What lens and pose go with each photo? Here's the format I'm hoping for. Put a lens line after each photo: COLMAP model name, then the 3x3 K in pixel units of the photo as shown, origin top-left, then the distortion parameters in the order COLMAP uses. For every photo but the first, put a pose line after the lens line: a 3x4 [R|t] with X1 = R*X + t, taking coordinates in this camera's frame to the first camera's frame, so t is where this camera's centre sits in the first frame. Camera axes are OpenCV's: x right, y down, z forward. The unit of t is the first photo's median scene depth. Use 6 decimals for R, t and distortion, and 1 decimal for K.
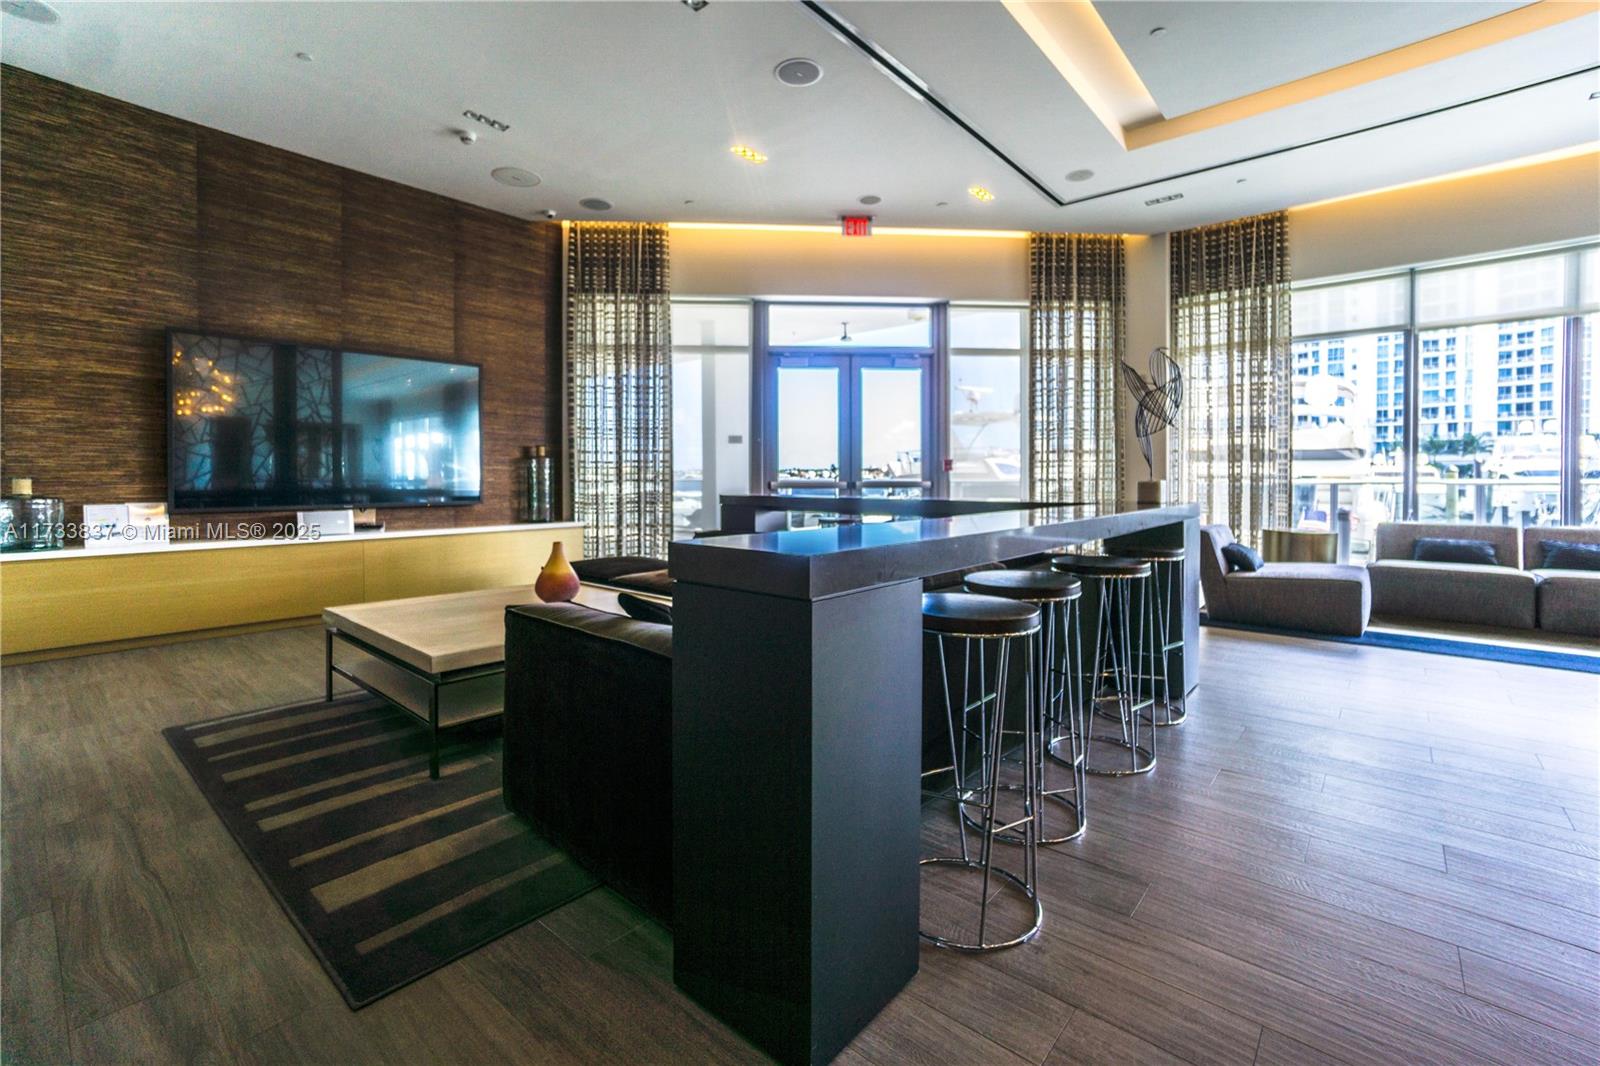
lens RADIAL K [[691.1, 0, 796.2], [0, 691.1, 492.3], [0, 0, 1]] dist [-0.006959, 0.000292]
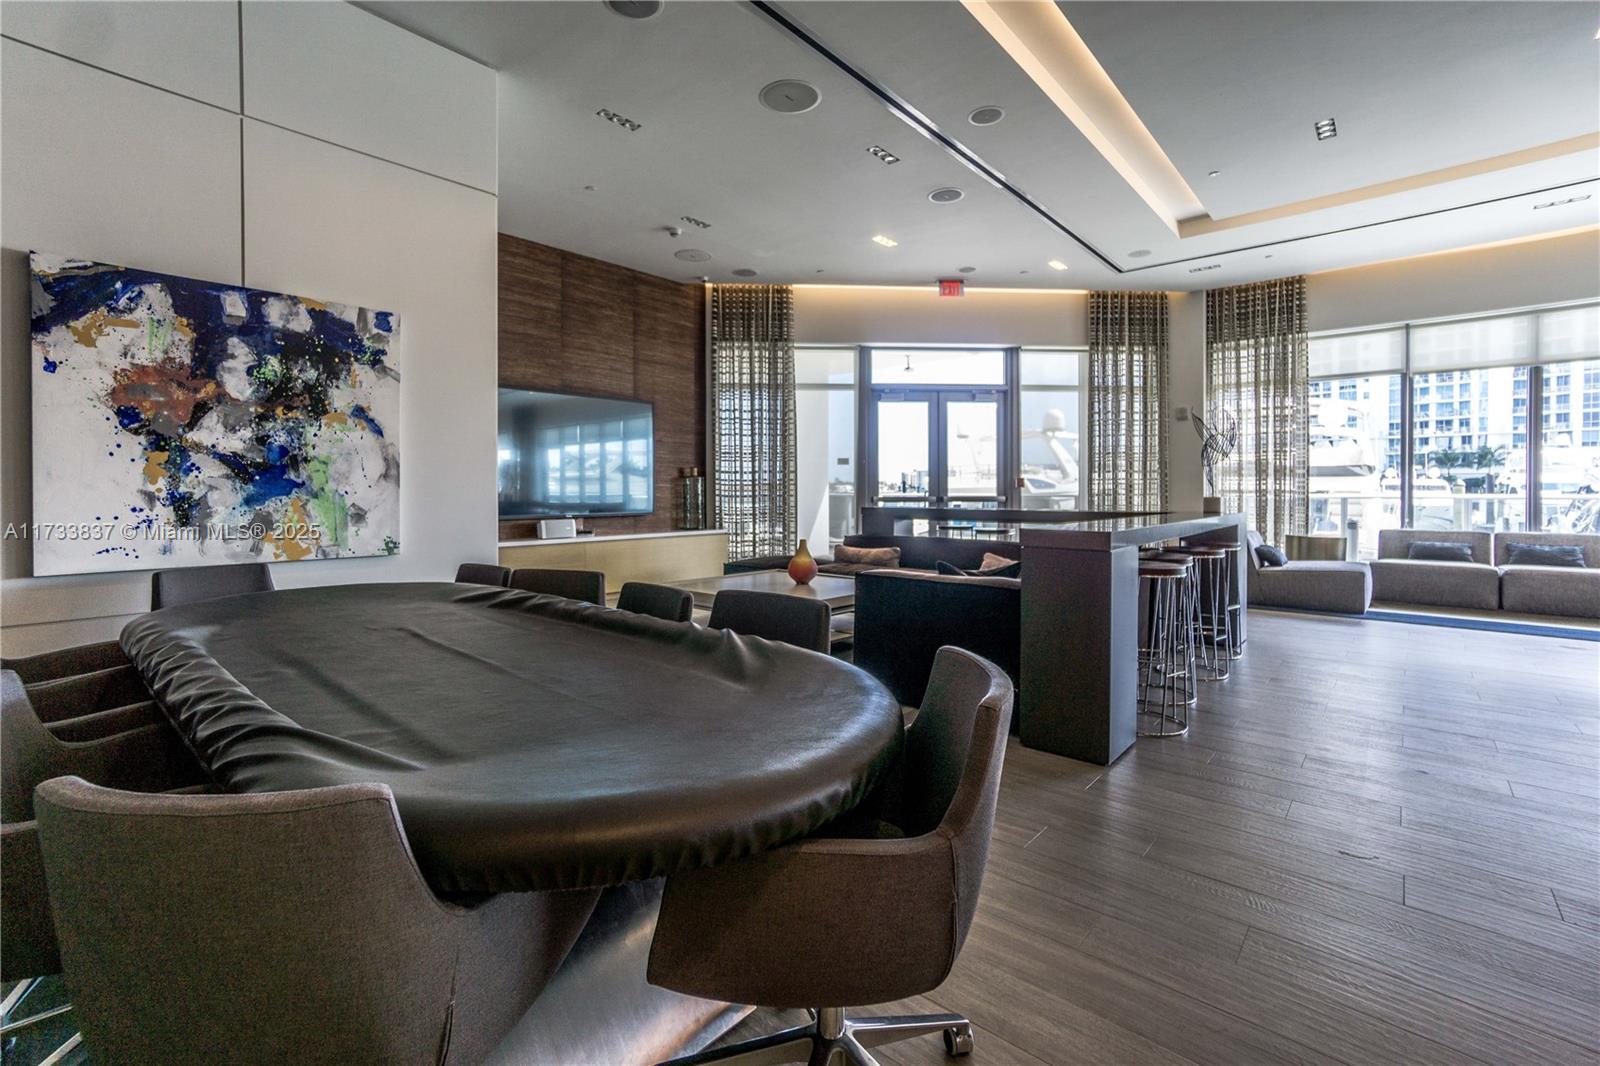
lens RADIAL K [[695.8, 0, 798.5], [0, 695.8, 503.3], [0, 0, 1]] dist [-0.000431, 0.000022]
pose [[0.999993, -0.000041, -0.003800, -0.171780], [0.000029, 0.999995, -0.003138, 0.000537], [0.003800, 0.003138, 0.999988, -0.225387]]
